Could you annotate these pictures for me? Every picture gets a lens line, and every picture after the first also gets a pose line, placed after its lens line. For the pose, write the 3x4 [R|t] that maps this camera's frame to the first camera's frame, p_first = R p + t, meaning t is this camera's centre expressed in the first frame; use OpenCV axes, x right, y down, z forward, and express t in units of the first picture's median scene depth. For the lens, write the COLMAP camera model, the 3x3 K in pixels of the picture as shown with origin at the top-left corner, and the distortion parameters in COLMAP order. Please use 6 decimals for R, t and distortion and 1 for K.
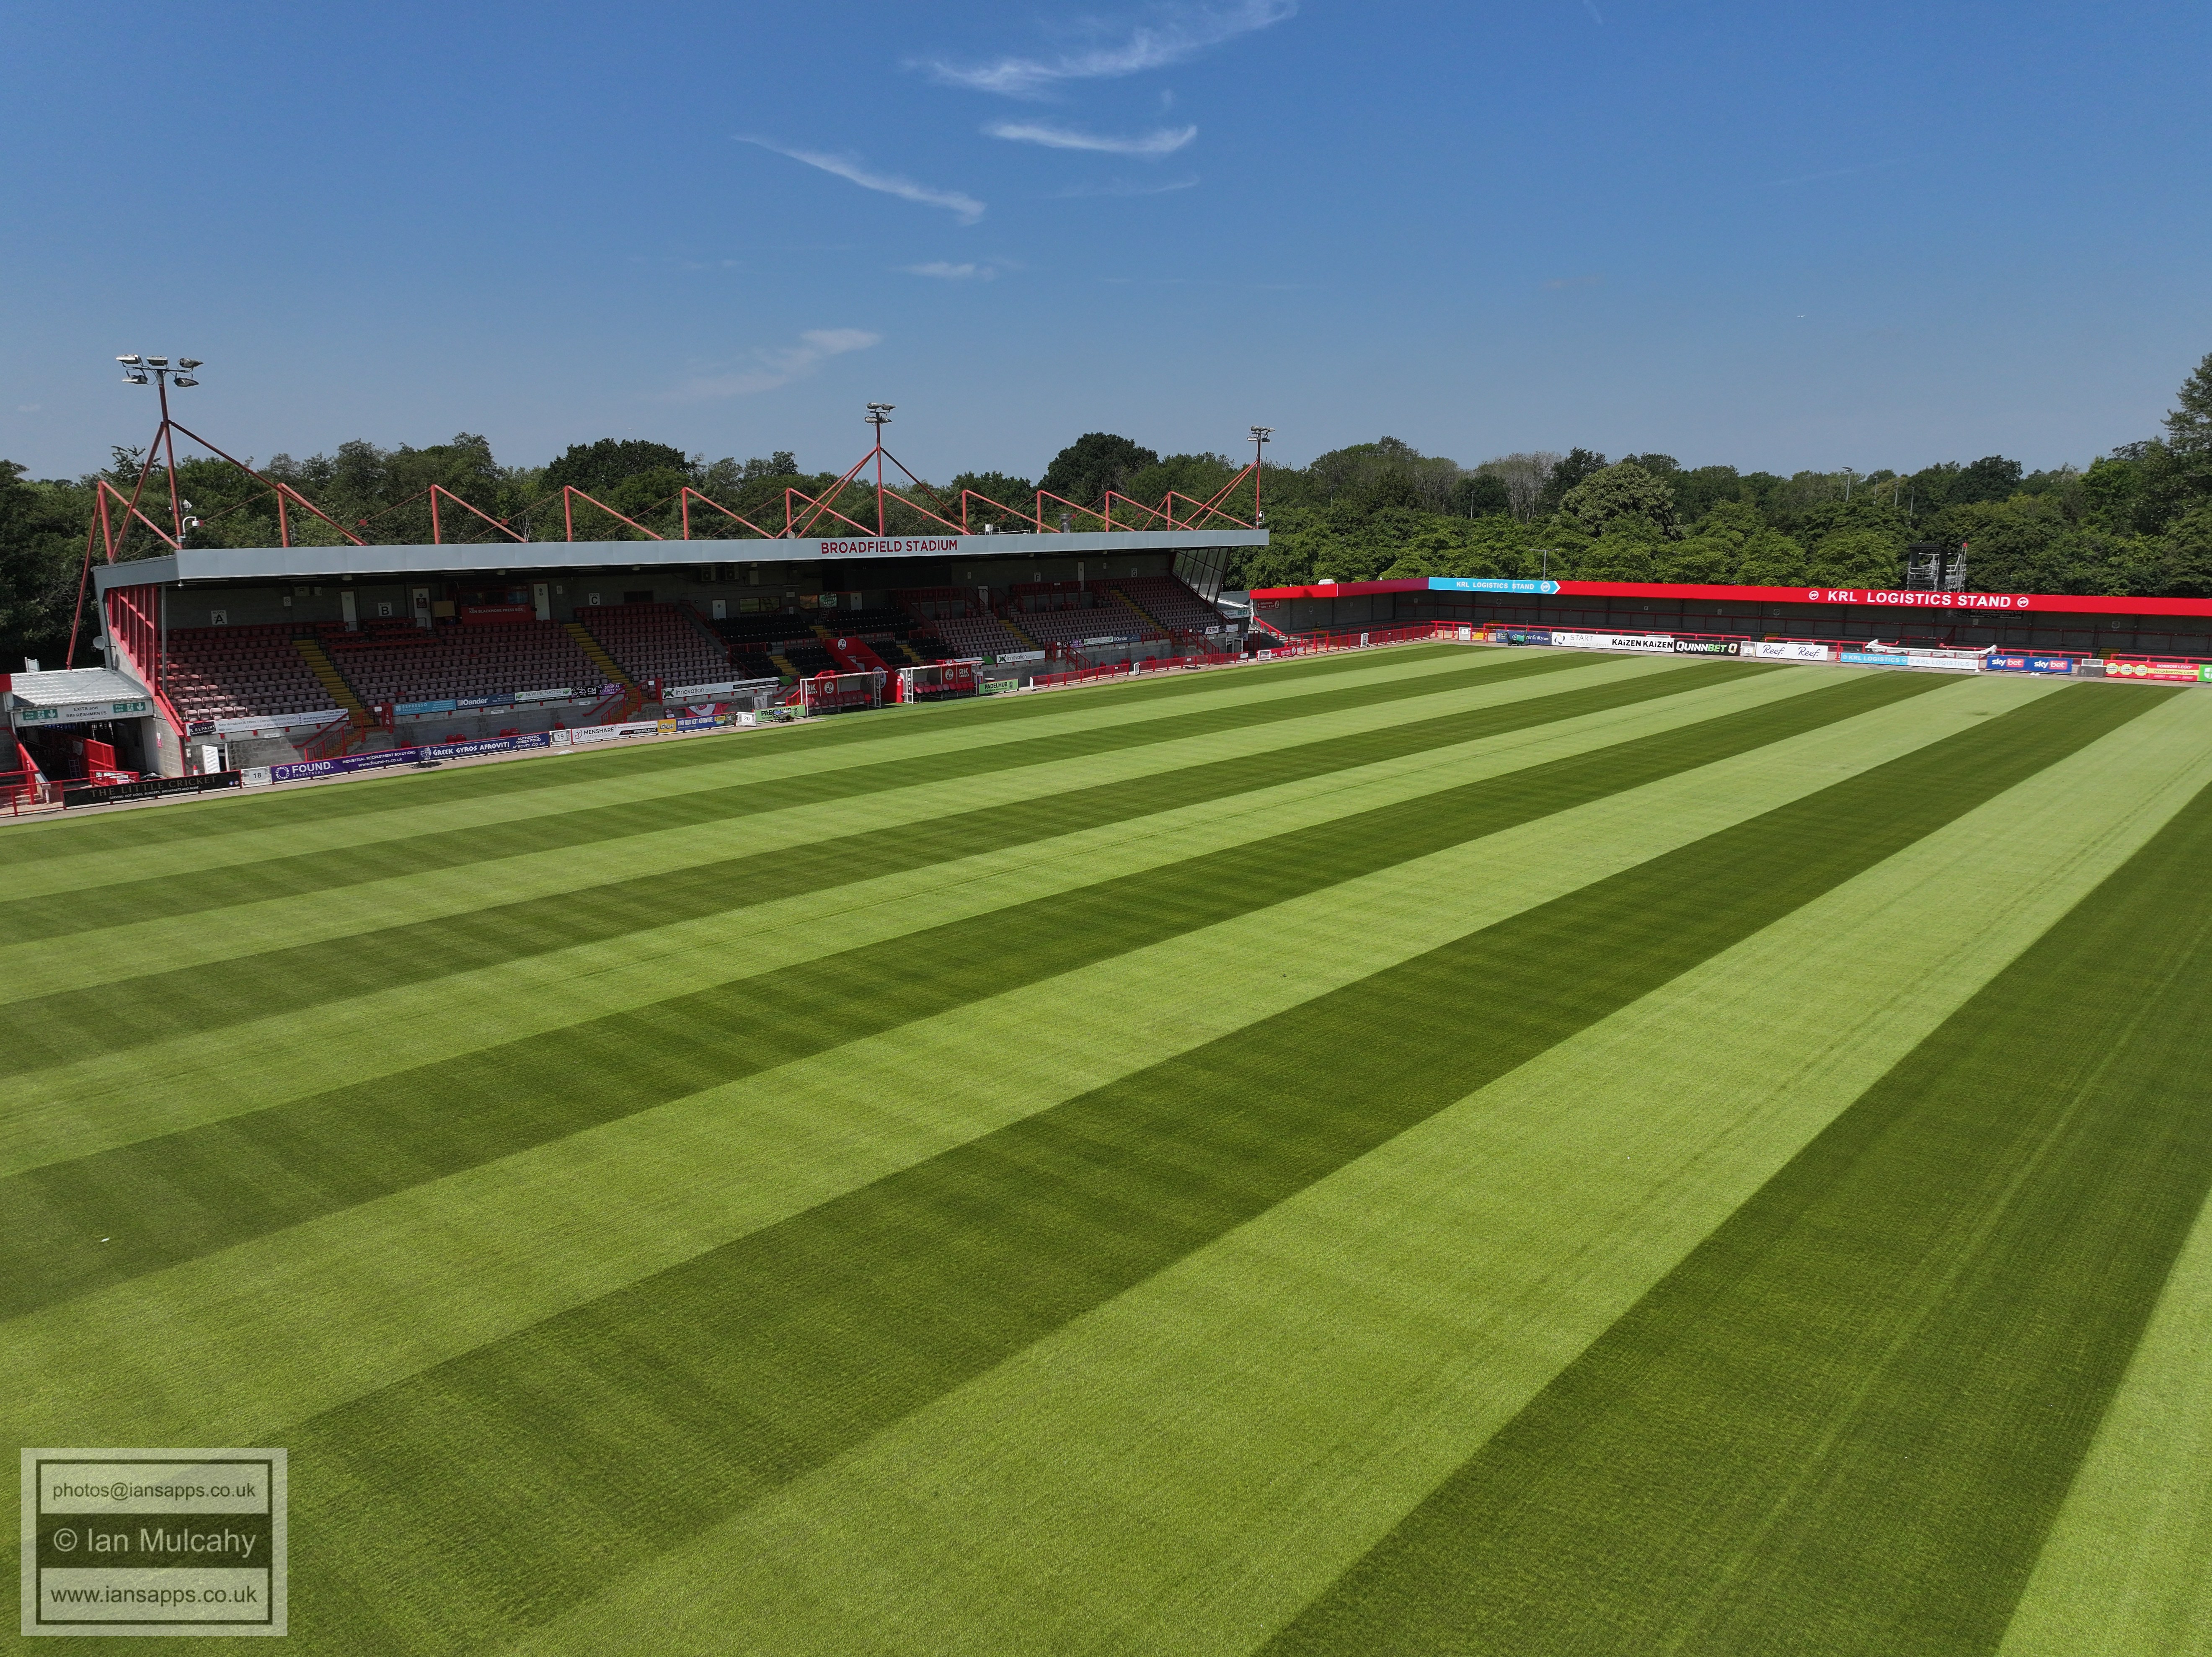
lens RADIAL K [[1548.7, 0, 1110.4], [0, 1548.7, 823.6], [0, 0, 1]] dist [0.007171, 0.007502]
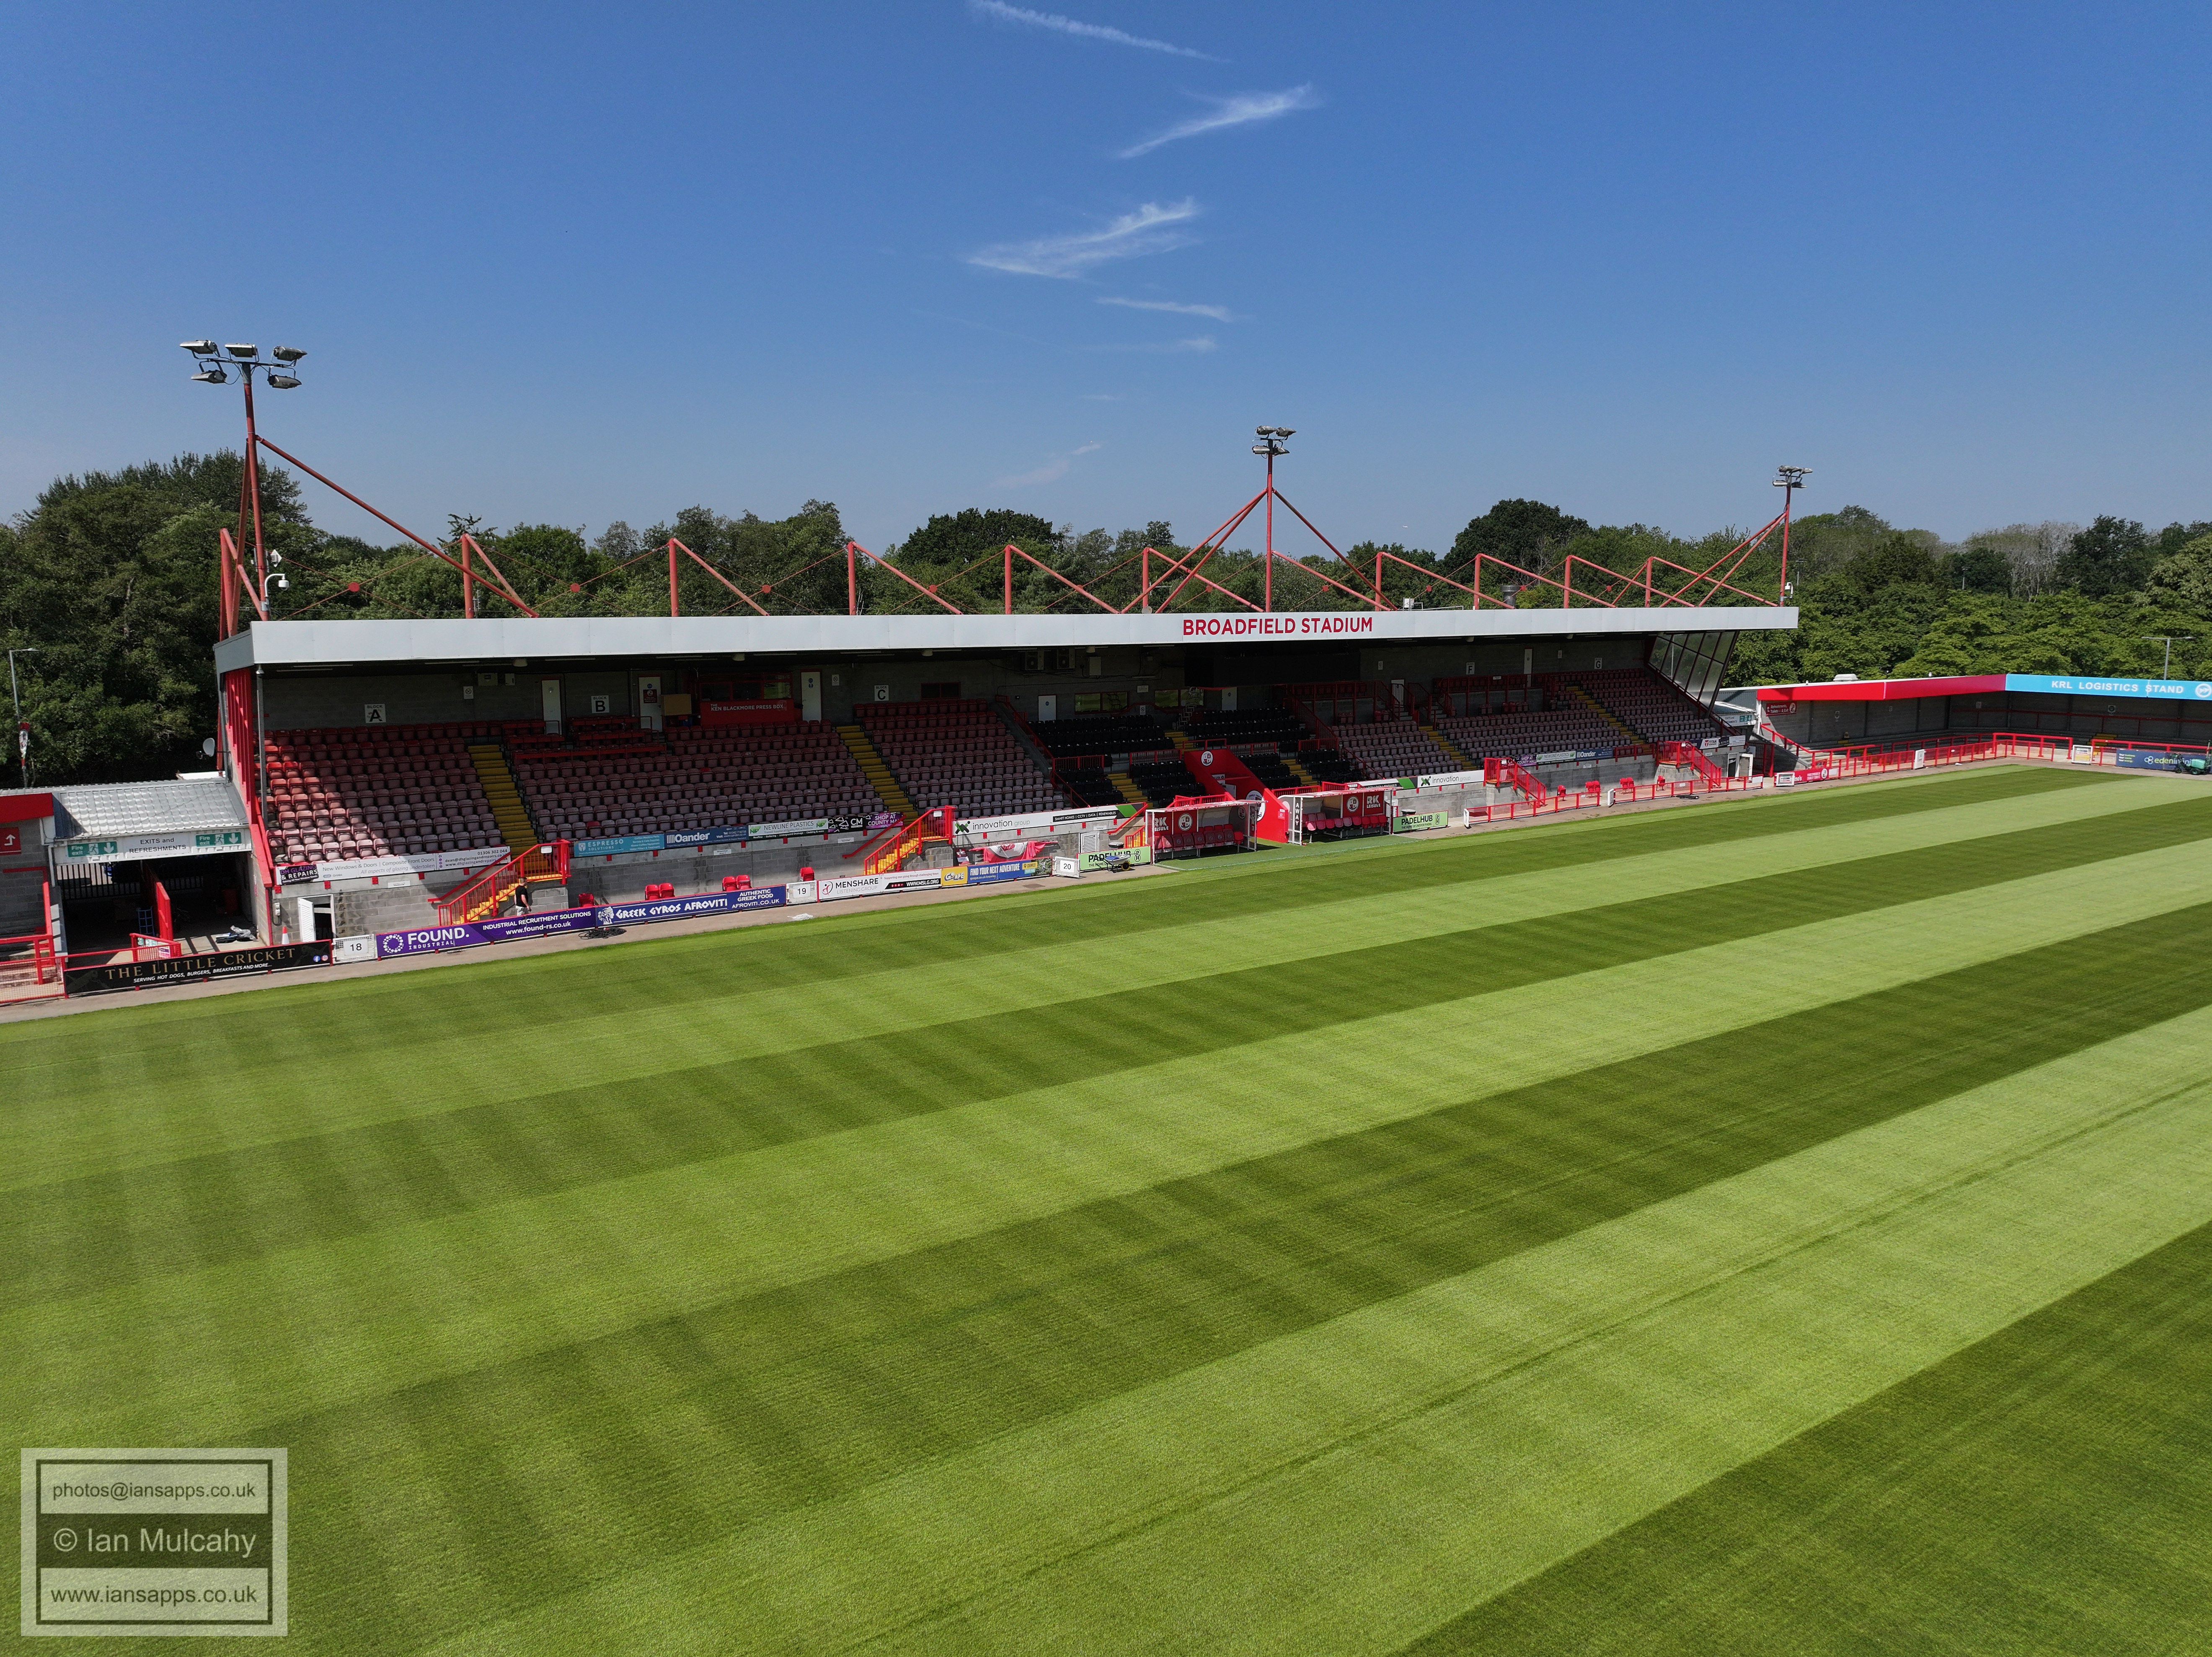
lens RADIAL K [[1548.7, 0, 1115.2], [0, 1548.7, 824.1], [0, 0, 1]] dist [0.007171, 0.007502]
pose [[0.971846, 0.037945, -0.232540, -0.050270], [-0.049784, 0.997734, -0.045255, -0.056149], [0.230296, 0.055558, 0.971533, 0.319515]]
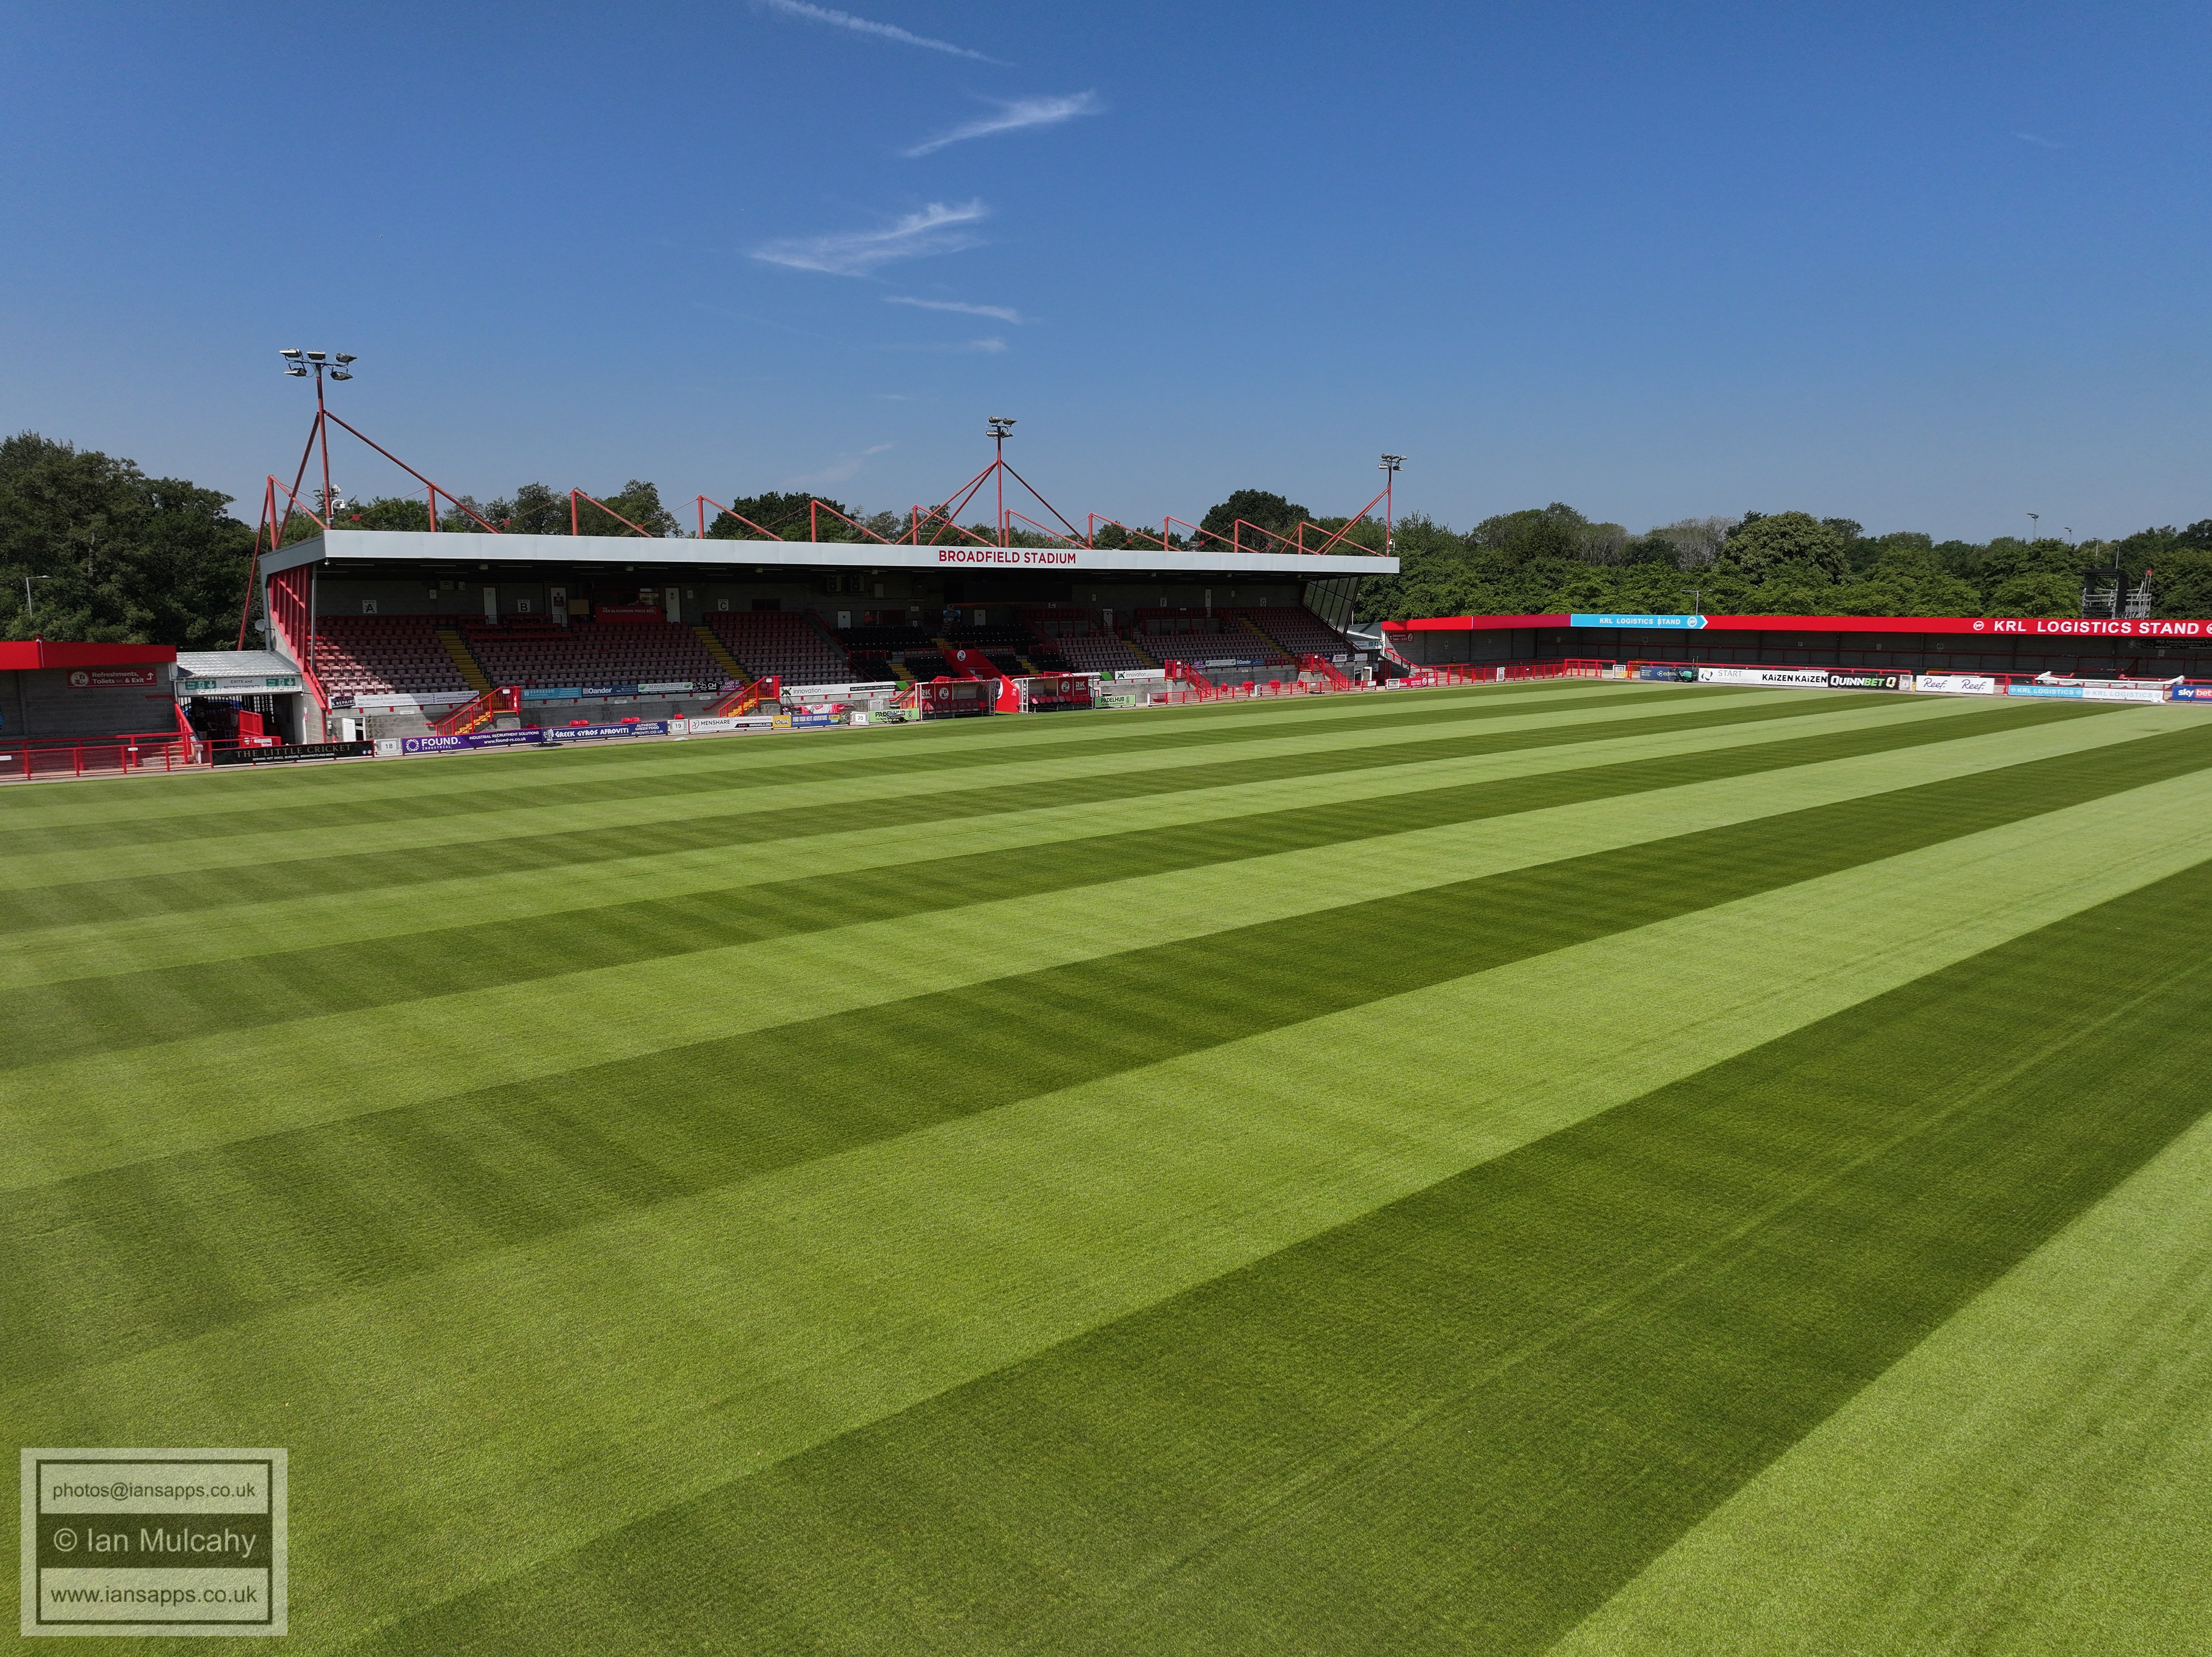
lens RADIAL K [[1548.7, 0, 1111.8], [0, 1548.7, 824.6], [0, 0, 1]] dist [0.007171, 0.007502]
pose [[0.993999, 0.019079, -0.107711, 0.041571], [-0.024623, 0.998427, -0.050373, 0.049751], [0.106580, 0.052723, 0.992905, 0.006958]]
